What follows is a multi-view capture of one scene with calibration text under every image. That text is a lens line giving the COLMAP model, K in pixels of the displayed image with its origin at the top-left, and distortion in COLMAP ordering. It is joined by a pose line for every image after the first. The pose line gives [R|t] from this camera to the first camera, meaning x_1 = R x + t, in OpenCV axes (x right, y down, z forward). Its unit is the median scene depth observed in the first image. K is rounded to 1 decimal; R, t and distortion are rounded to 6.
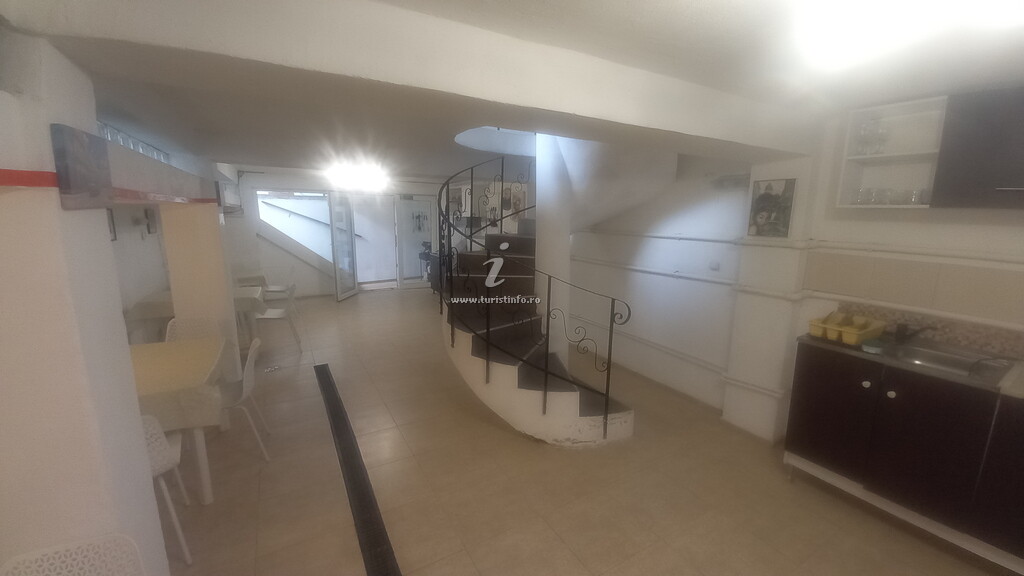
lens RADIAL K [[405.2, 0, 512.0], [0, 405.2, 288.0], [0, 0, 1]] dist [-0.000197, 0.000020]
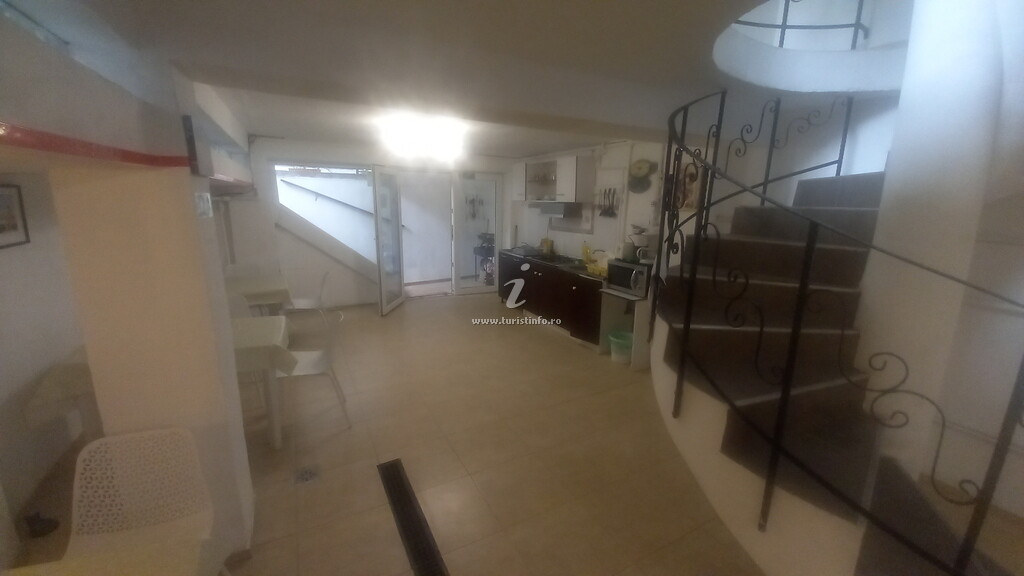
lens RADIAL K [[411.6, 0, 512.0], [0, 411.6, 288.0], [0, 0, 1]] dist [-0.001384, -0.000026]
pose [[0.999267, 0.013922, -0.035658, -0.161538], [-0.012707, 0.999338, 0.034091, -0.044852], [0.036109, -0.033613, 0.998782, 0.248970]]
